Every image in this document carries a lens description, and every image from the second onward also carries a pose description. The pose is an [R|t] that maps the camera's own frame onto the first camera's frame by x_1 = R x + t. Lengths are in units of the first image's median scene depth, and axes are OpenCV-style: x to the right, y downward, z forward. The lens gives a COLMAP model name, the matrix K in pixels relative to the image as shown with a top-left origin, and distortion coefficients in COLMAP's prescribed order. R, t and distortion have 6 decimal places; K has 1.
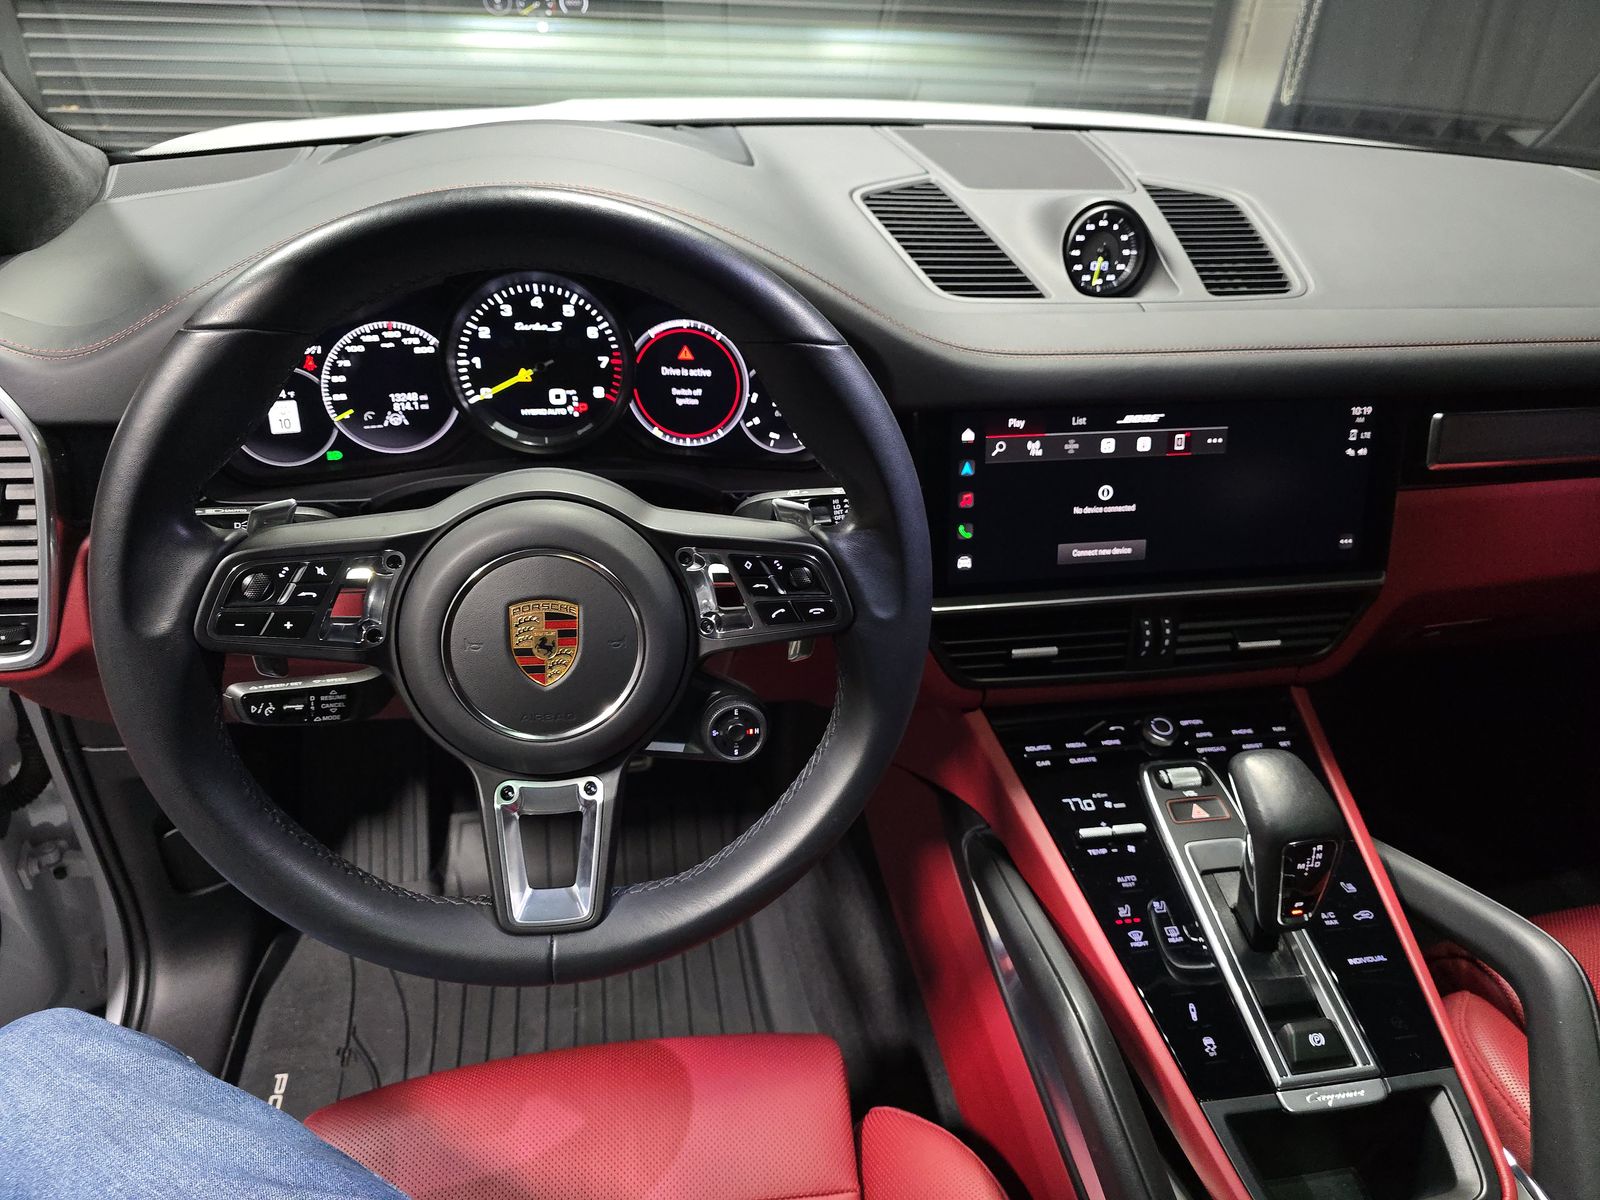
lens RADIAL K [[1070.6, 0, 789.7], [0, 1070.6, 596.0], [0, 0, 1]] dist [0.039305, -0.033753]
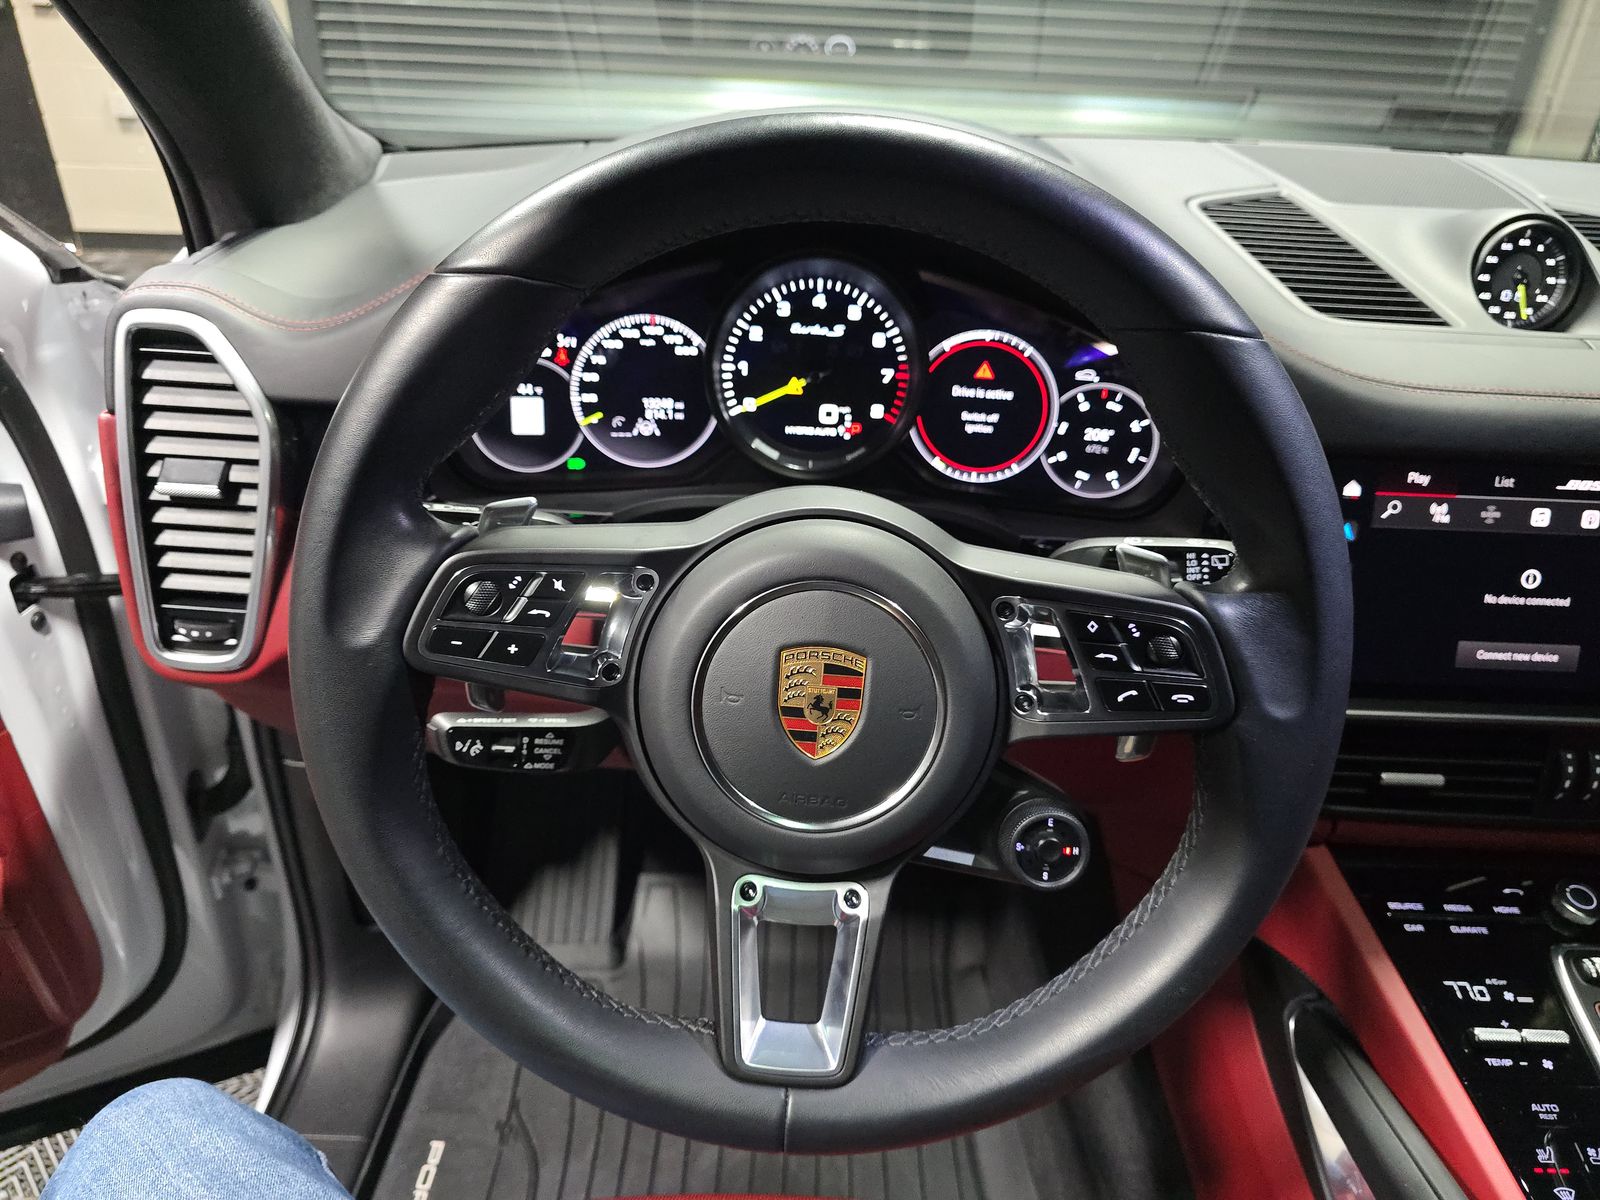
lens RADIAL K [[1070.6, 0, 797.0], [0, 1070.6, 591.8], [0, 0, 1]] dist [0.039305, -0.033753]
pose [[0.982657, 0.085621, -0.164485, -0.092876], [-0.096489, 0.993569, -0.059246, 0.008536], [0.158354, 0.074089, 0.984599, 0.175211]]
